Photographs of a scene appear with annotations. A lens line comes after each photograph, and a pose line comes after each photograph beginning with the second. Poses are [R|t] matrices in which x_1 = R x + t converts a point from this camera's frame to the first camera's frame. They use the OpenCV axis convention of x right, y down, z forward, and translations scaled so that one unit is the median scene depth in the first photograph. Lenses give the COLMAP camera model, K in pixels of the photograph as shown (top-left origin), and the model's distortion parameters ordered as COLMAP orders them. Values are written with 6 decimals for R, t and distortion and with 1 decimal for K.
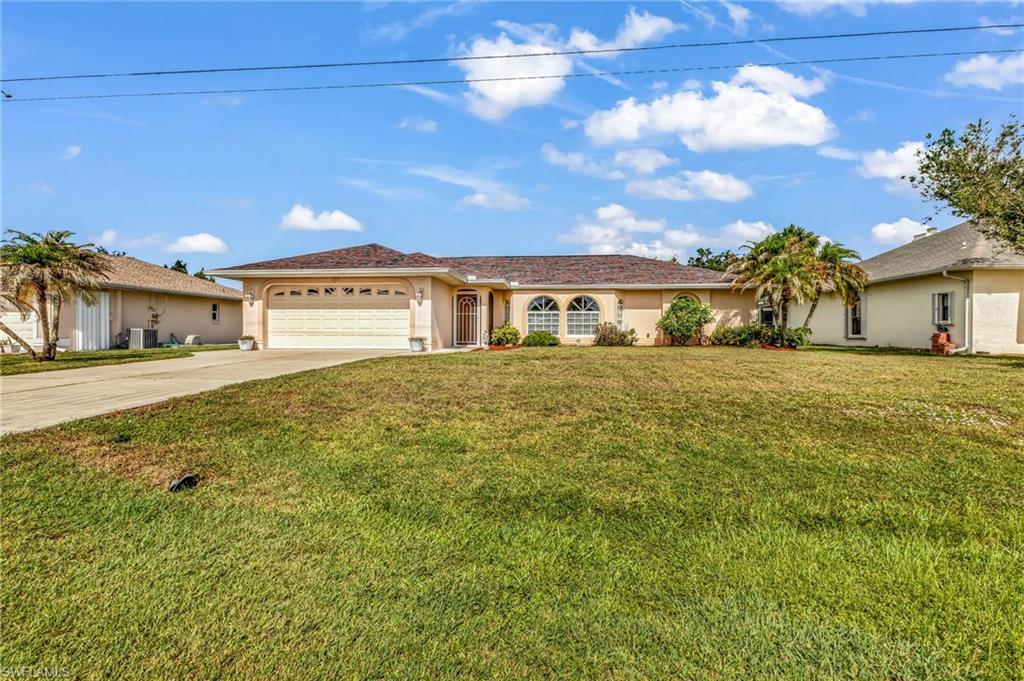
lens RADIAL K [[442.4, 0, 510.7], [0, 442.4, 337.4], [0, 0, 1]] dist [-0.002587, -0.000342]
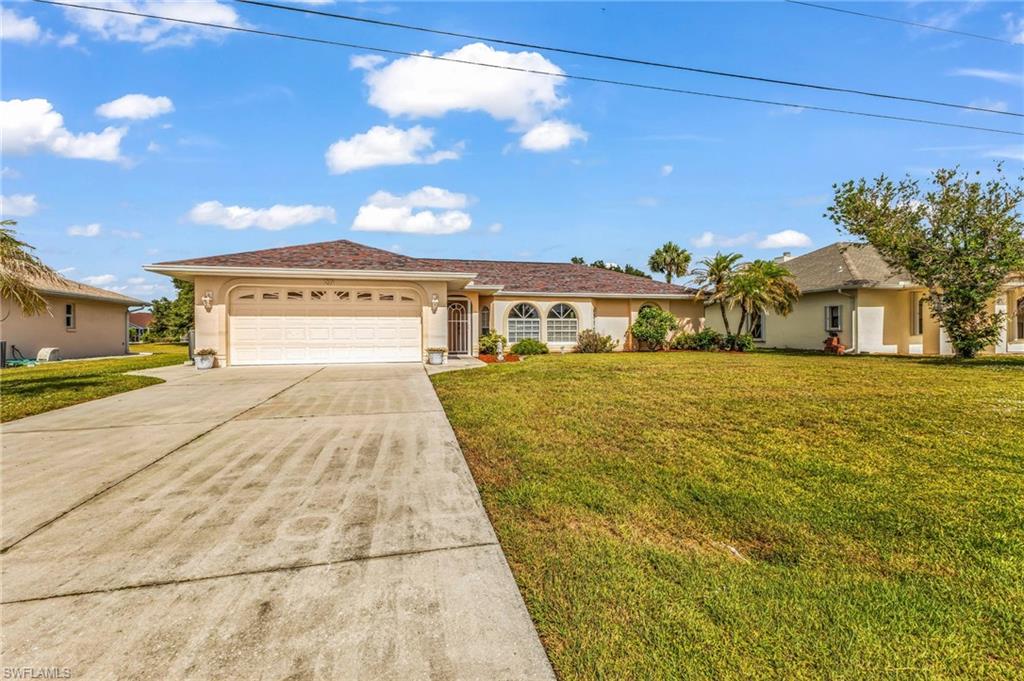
lens RADIAL K [[441.0, 0, 538.3], [0, 441.0, 337.1], [0, 0, 1]] dist [0.000696, 0.000046]
pose [[0.947096, -0.008585, 0.320835, -0.238091], [0.010908, 0.999926, -0.005444, -0.013048], [-0.320765, 0.008656, 0.947119, 0.063219]]
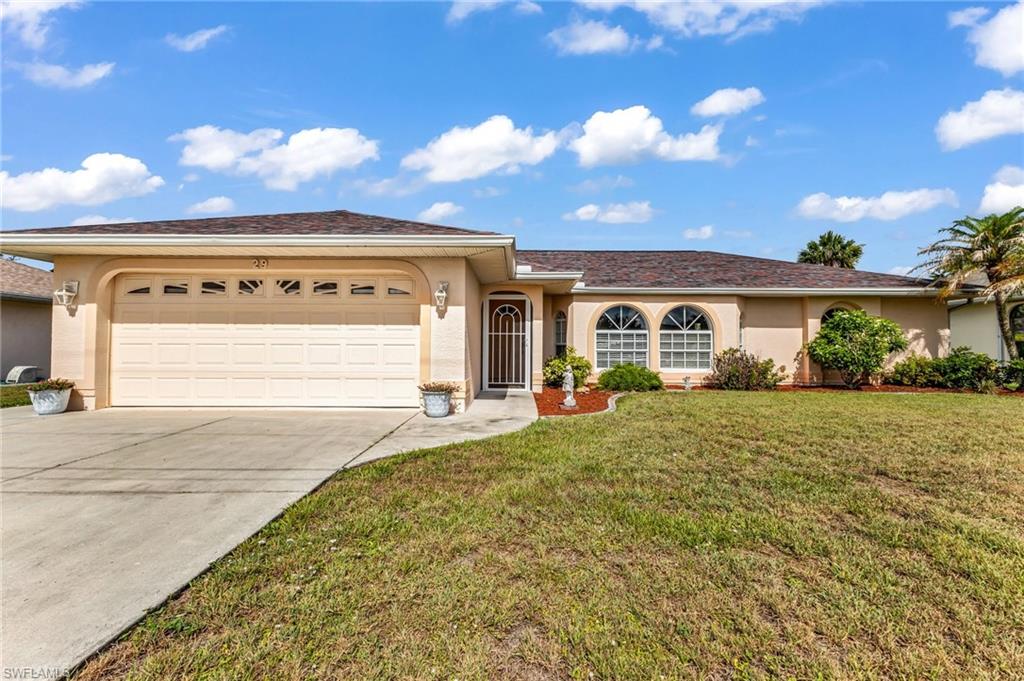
lens RADIAL K [[484.0, 0, 527.2], [0, 484.0, 341.1], [0, 0, 1]] dist [0.002630, 0.000115]
pose [[0.996815, 0.004526, 0.079616, -0.124735], [-0.001864, 0.999438, -0.033475, -0.023338], [-0.079723, 0.033220, 0.996263, 0.379051]]
